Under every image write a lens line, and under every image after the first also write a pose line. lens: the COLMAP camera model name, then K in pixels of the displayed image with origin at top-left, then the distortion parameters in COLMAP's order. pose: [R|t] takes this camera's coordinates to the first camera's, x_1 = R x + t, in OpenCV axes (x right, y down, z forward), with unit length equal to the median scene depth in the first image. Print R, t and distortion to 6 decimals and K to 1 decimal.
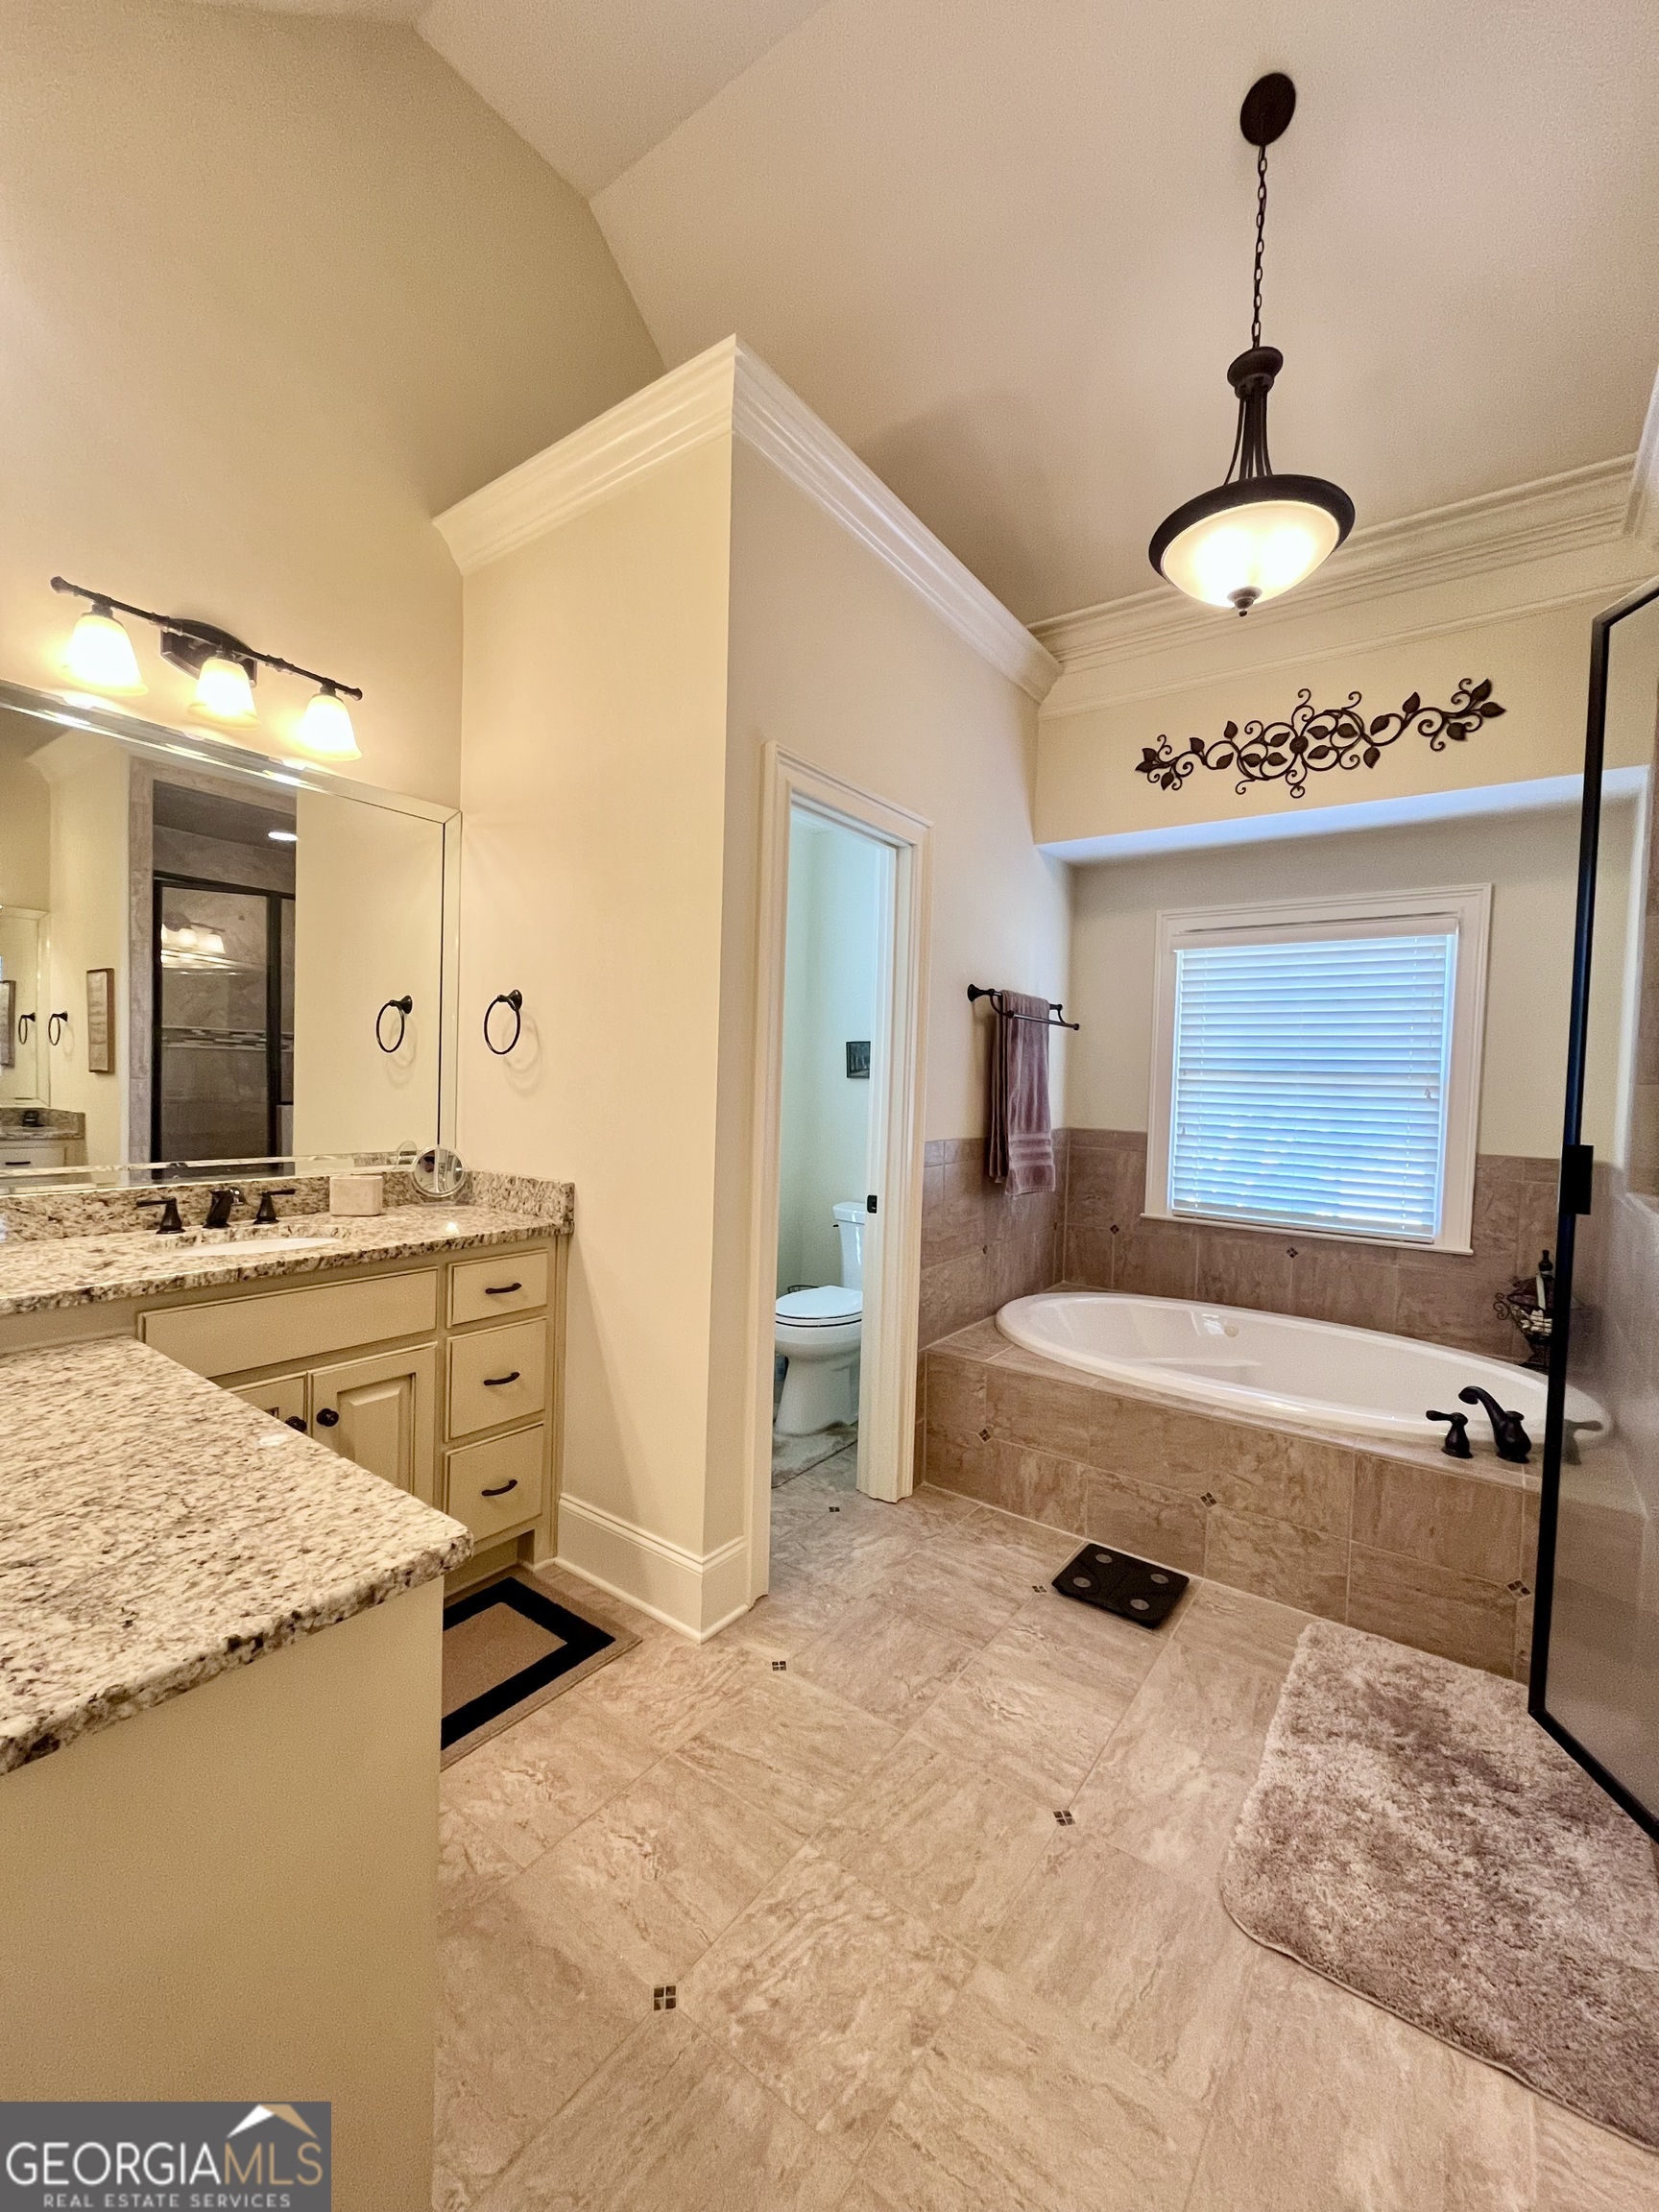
lens RADIAL K [[898.7, 0, 827.7], [0, 898.7, 1104.3], [0, 0, 1]] dist [-0.003587, 0.000200]
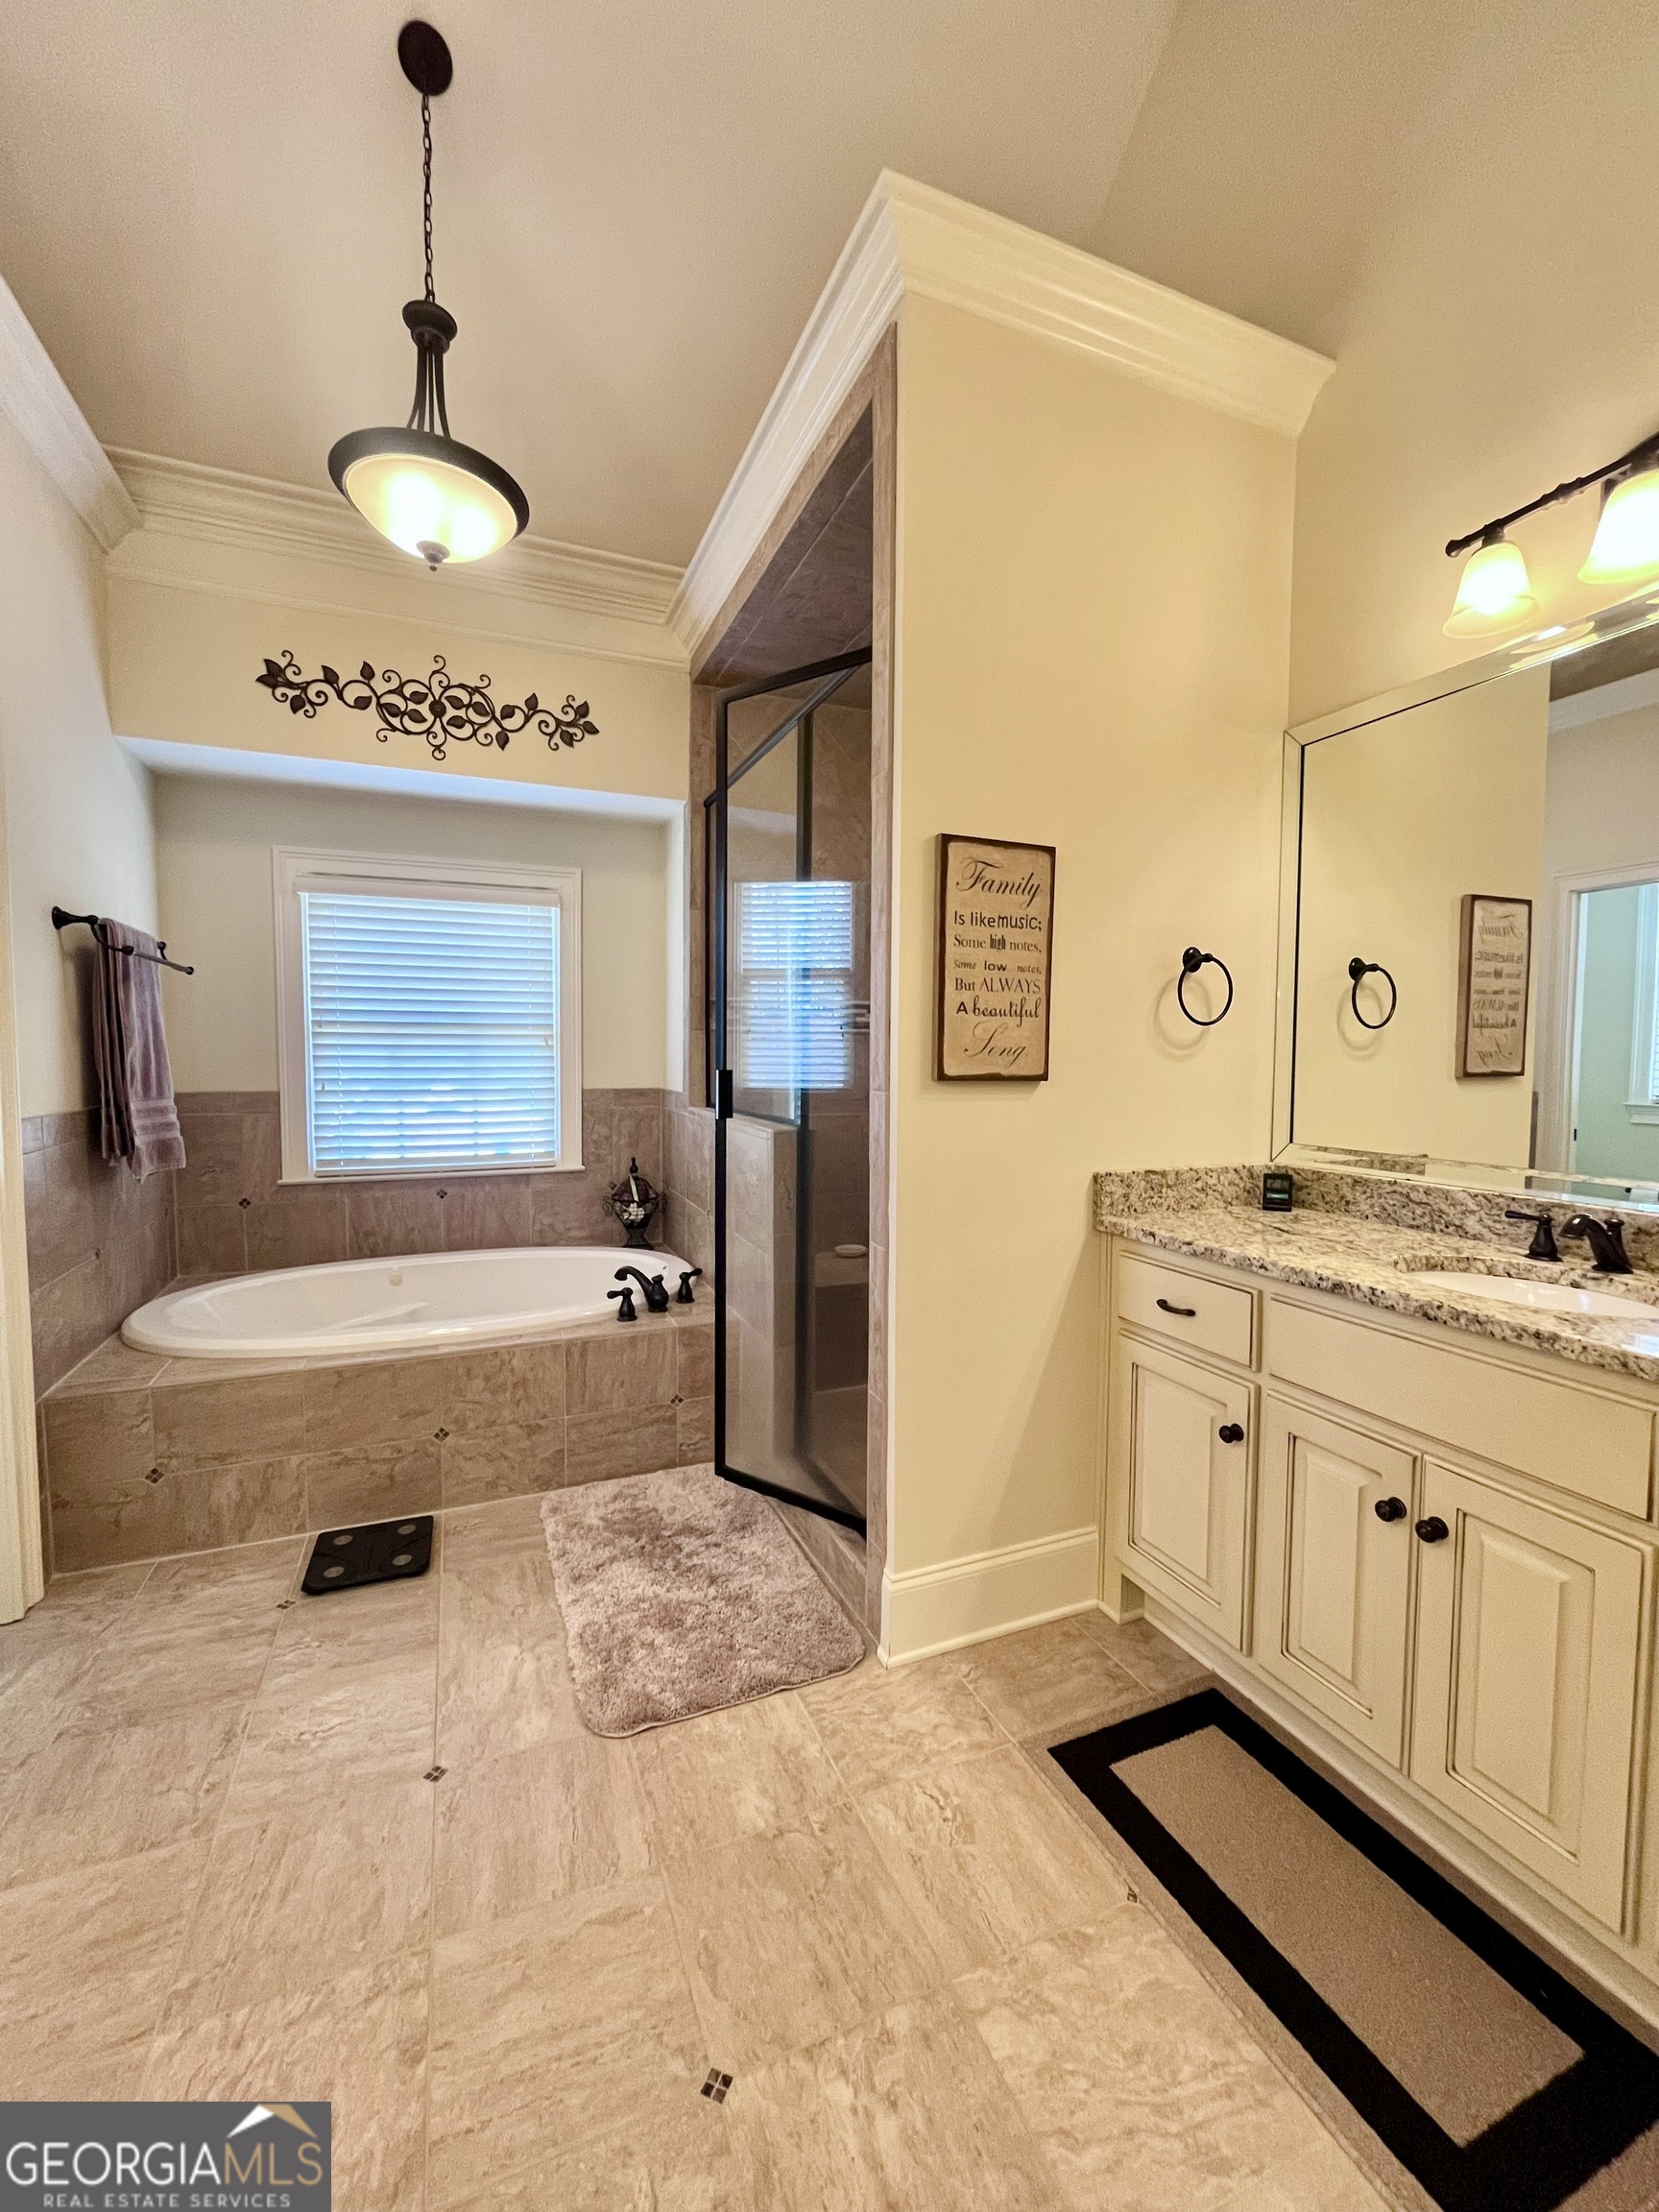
lens RADIAL K [[898.7, 0, 827.7], [0, 898.7, 1104.3], [0, 0, 1]] dist [-0.003587, 0.000200]
pose [[0.520251, -0.078981, 0.850354, -0.180743], [0.038586, 0.996871, 0.068983, 0.004776], [-0.853141, -0.003076, 0.521671, 0.071996]]
